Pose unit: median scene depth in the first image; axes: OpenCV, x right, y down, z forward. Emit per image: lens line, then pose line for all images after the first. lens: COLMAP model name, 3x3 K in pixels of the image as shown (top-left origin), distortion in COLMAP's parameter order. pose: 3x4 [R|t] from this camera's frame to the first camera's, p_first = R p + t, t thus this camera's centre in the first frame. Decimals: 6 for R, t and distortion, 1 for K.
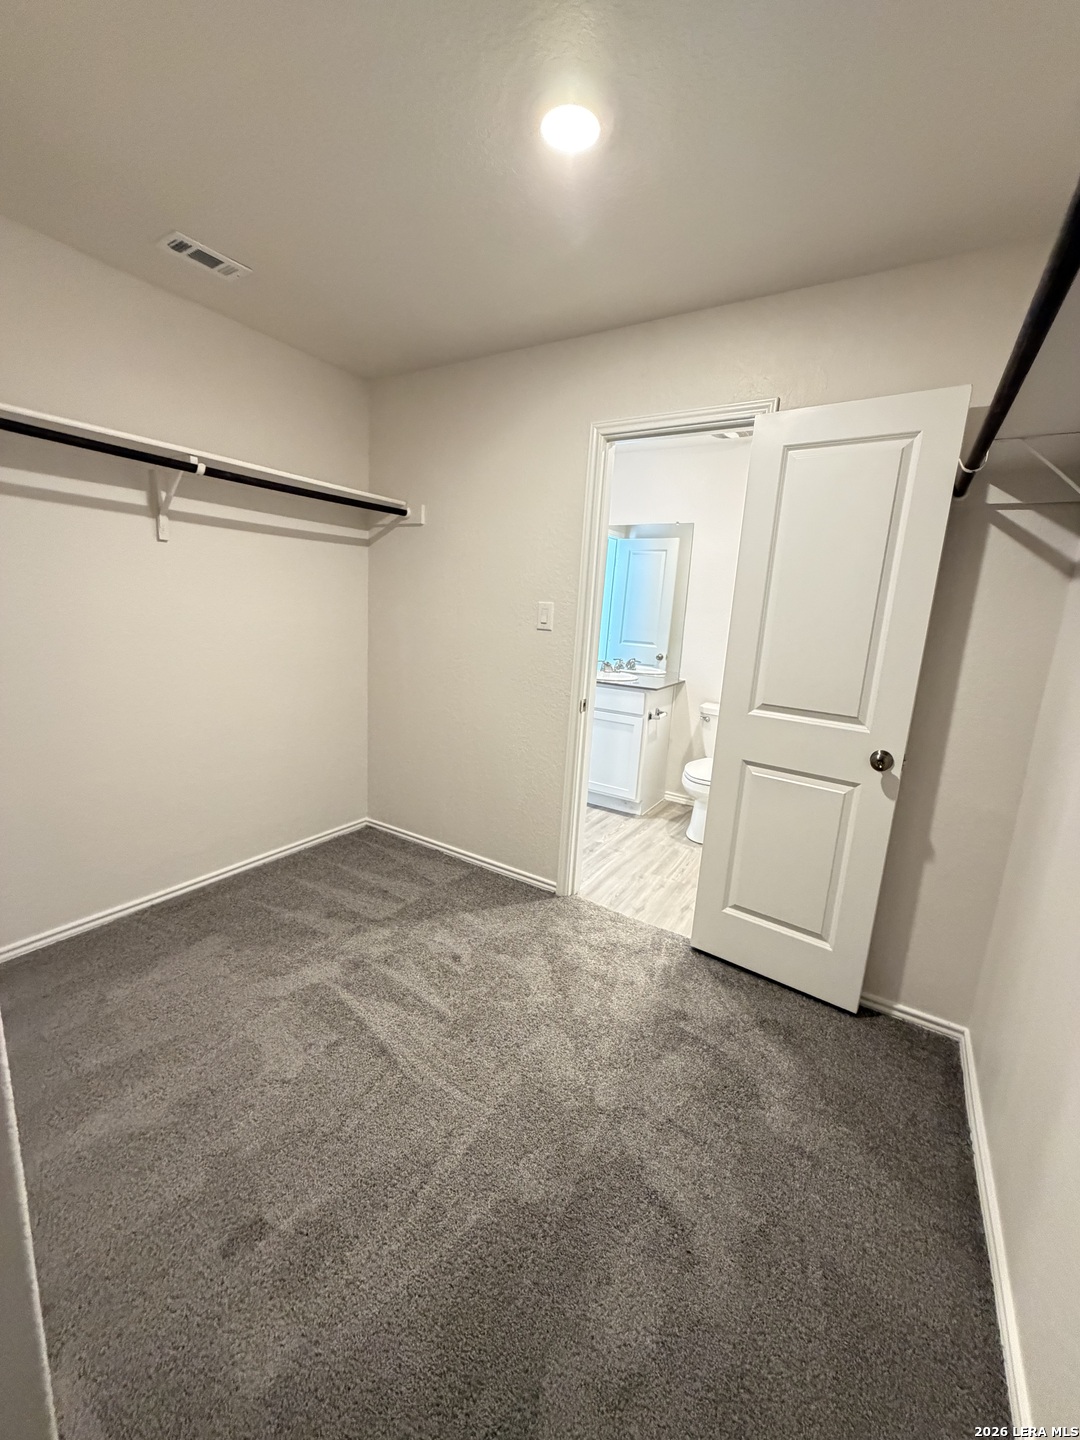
lens RADIAL K [[575.1, 0, 537.8], [0, 575.1, 712.7], [0, 0, 1]] dist [-0.001559, 0.000057]
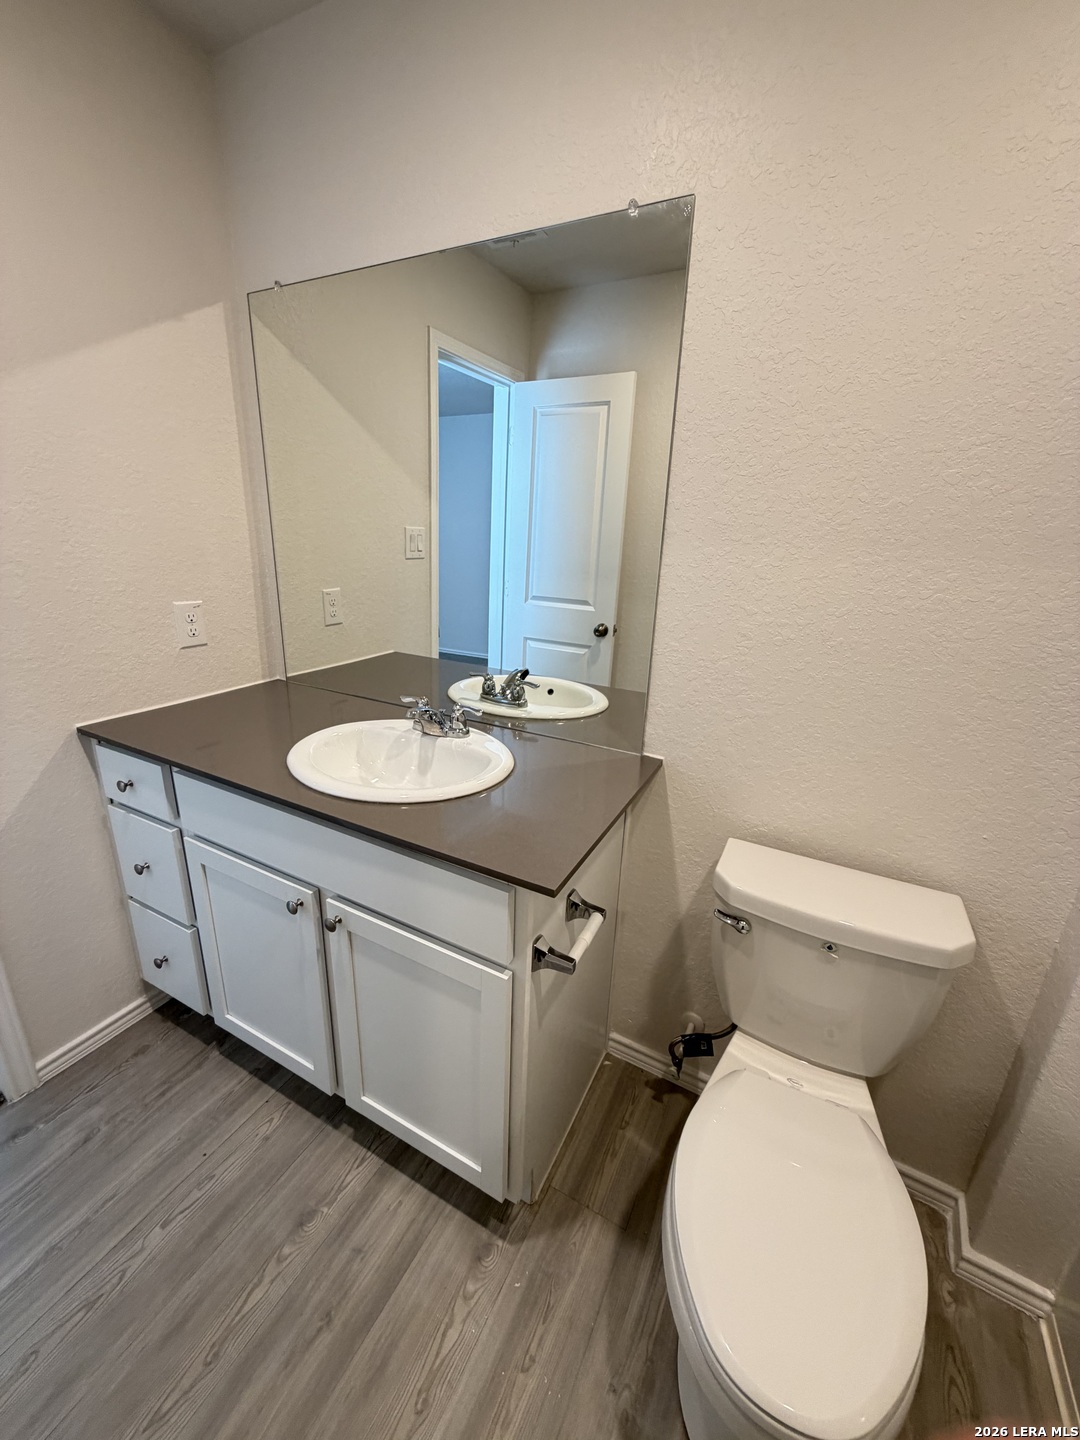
lens RADIAL K [[575.1, 0, 537.8], [0, 575.1, 712.7], [0, 0, 1]] dist [-0.001559, 0.000057]
pose [[0.996732, -0.038454, 0.071044, 0.183800], [0.029495, 0.991956, 0.123102, -0.139006], [-0.075207, -0.120605, 0.989848, 0.771831]]
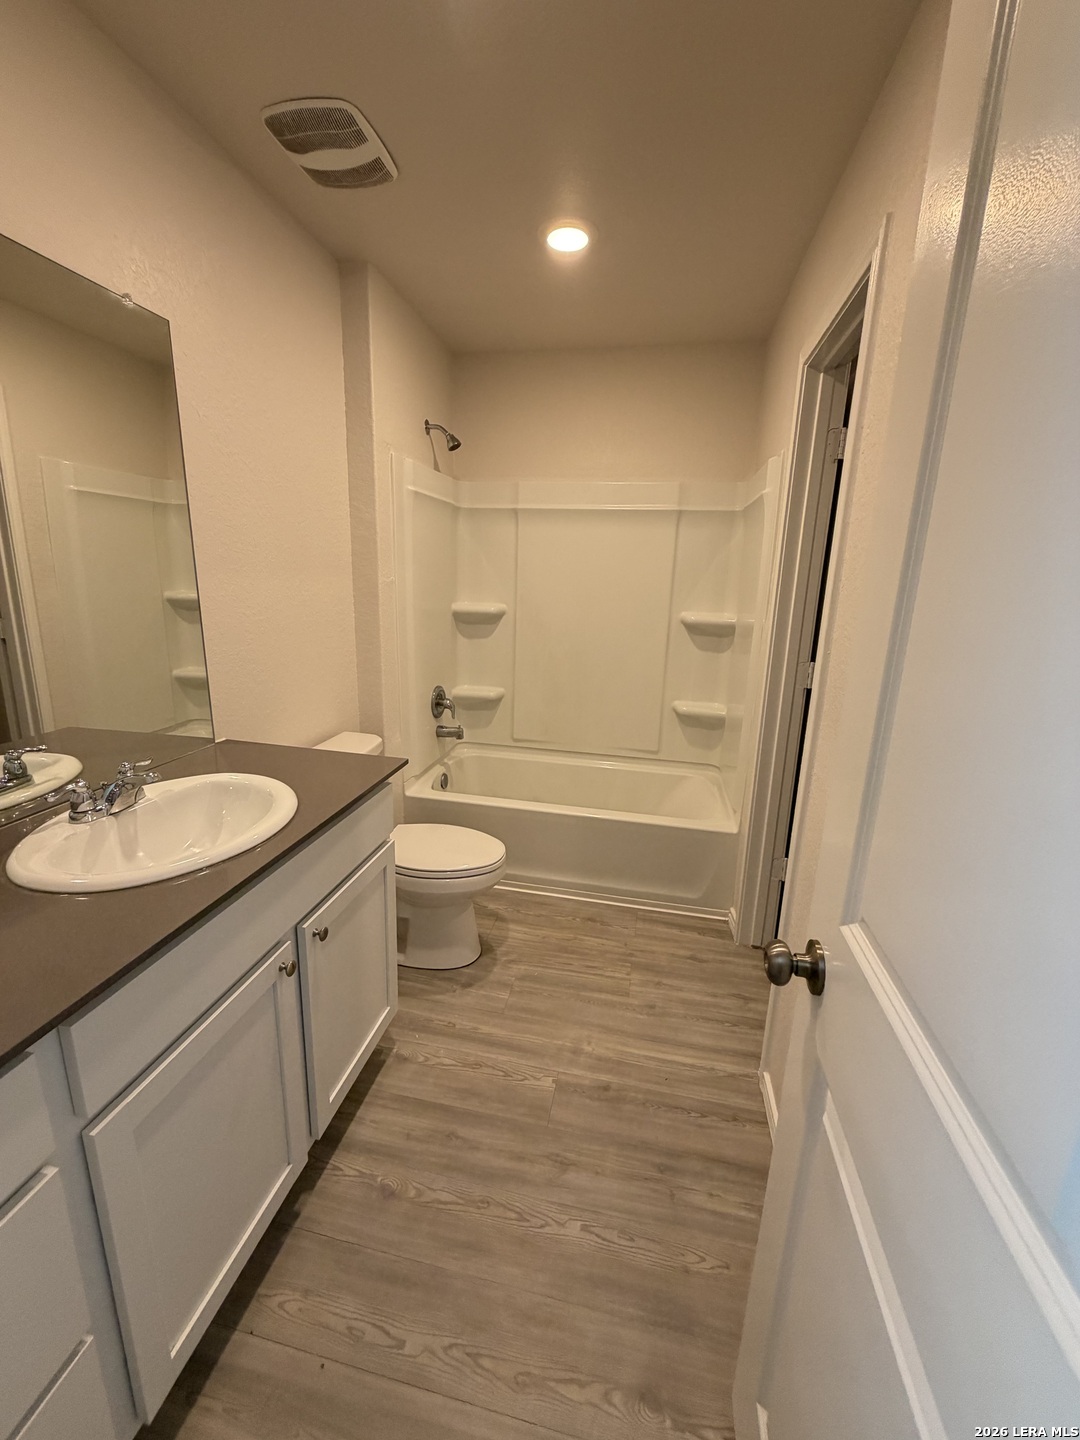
lens RADIAL K [[575.1, 0, 537.8], [0, 575.1, 712.7], [0, 0, 1]] dist [-0.001559, 0.000057]
pose [[-0.350252, -0.282358, 0.893083, -0.209235], [0.133700, 0.928646, 0.346036, -0.209293], [-0.927064, 0.240605, -0.287509, 1.016243]]
